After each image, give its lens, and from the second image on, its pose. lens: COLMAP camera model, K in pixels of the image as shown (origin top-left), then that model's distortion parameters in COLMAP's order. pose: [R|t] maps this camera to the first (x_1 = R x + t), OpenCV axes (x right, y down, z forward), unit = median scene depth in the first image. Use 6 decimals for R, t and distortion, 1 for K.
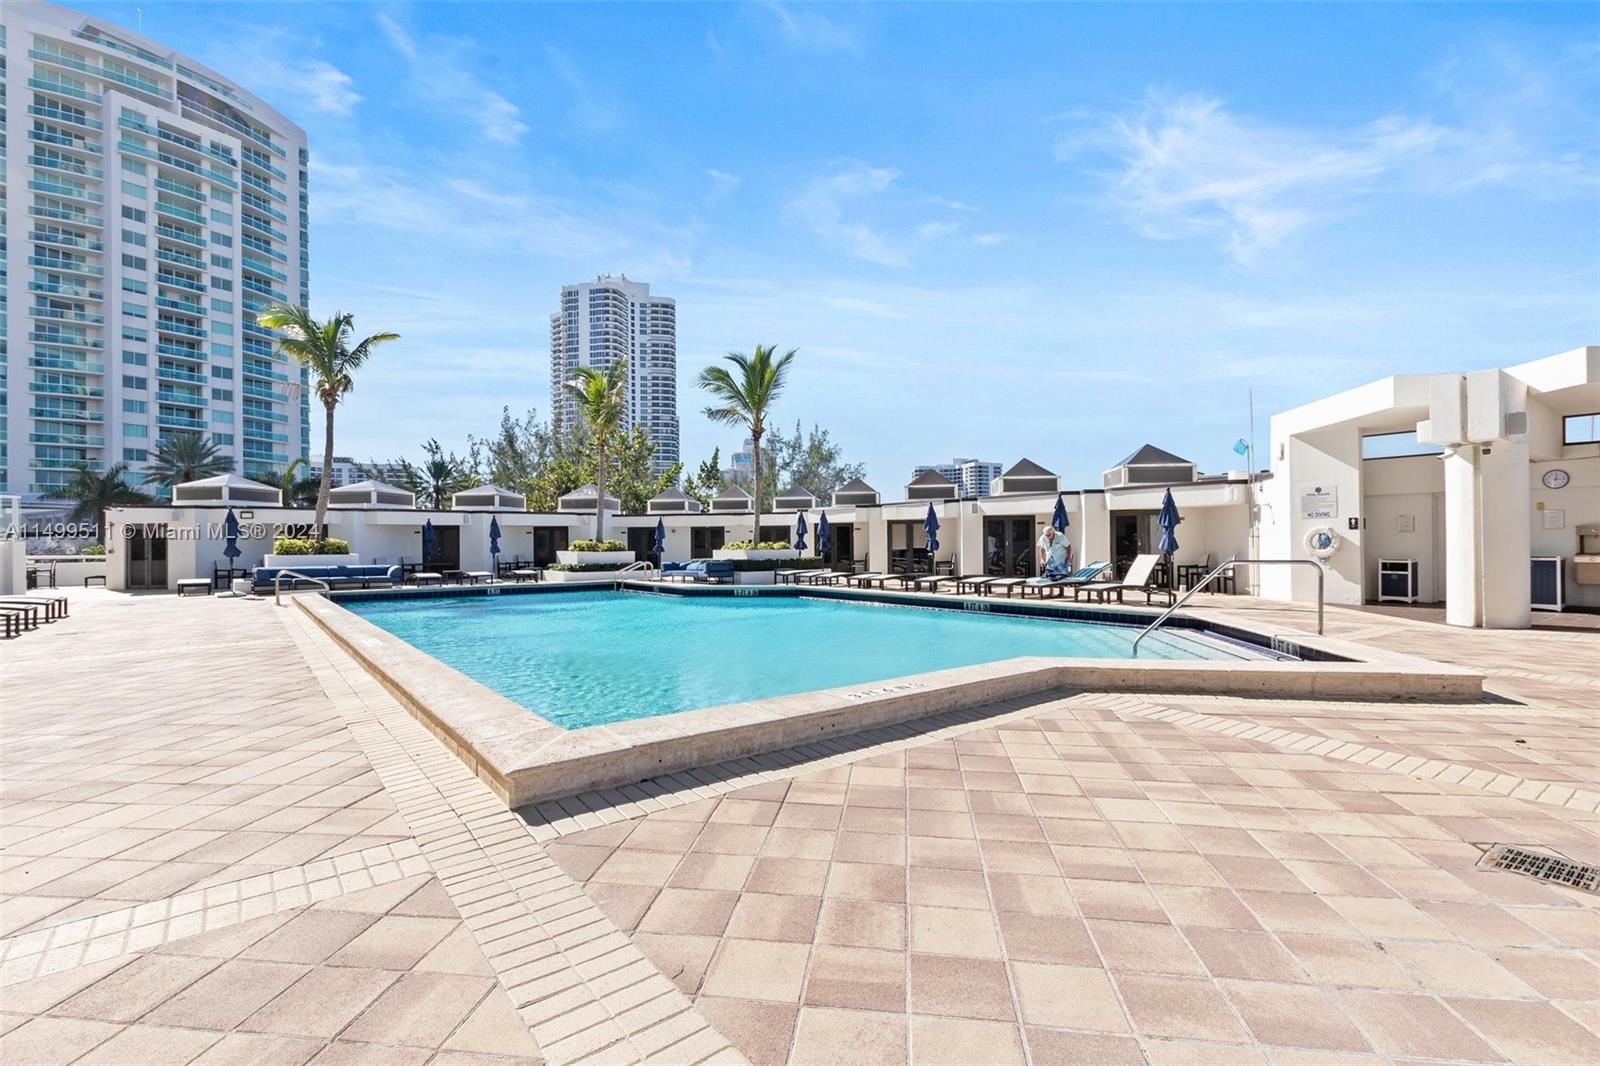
lens RADIAL K [[750.8, 0, 798.3], [0, 750.8, 522.5], [0, 0, 1]] dist [-0.001364, -0.000756]
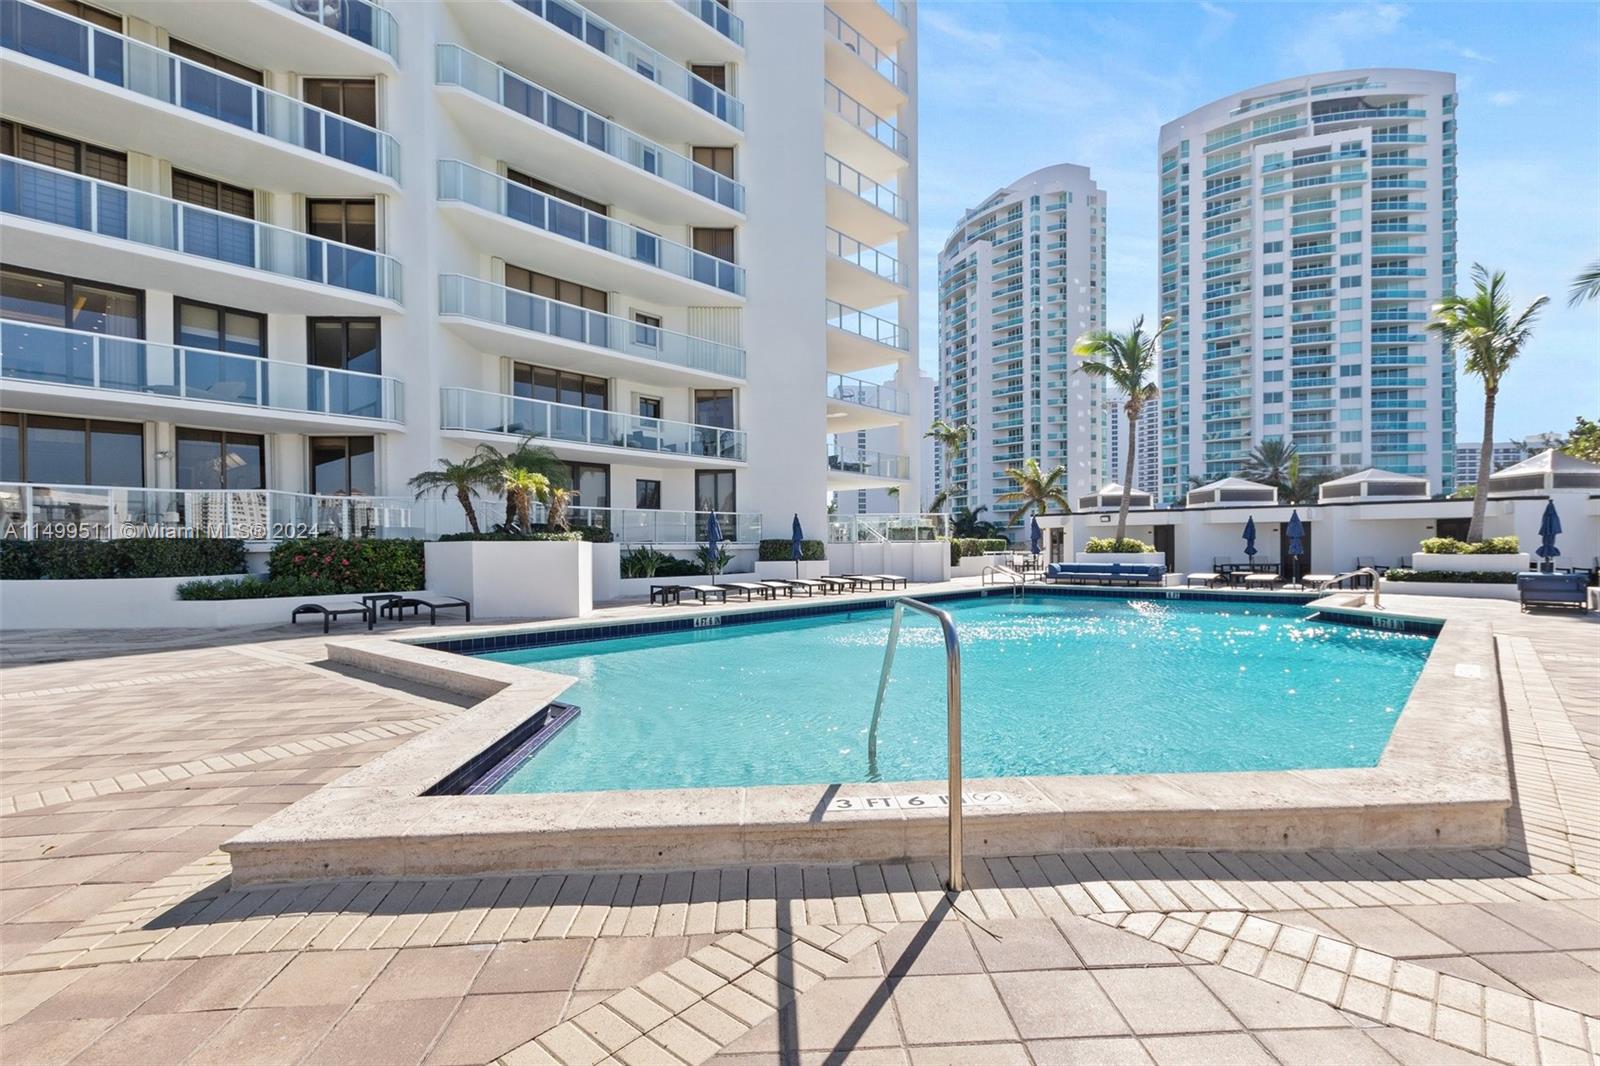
lens RADIAL K [[750.8, 0, 799.2], [0, 750.8, 543.3], [0, 0, 1]] dist [-0.001364, -0.000756]
pose [[0.173580, 0.003082, -0.984815, 0.097840], [0.030197, 0.999508, 0.008451, 0.001250], [0.984357, -0.031205, 0.173401, 0.090569]]
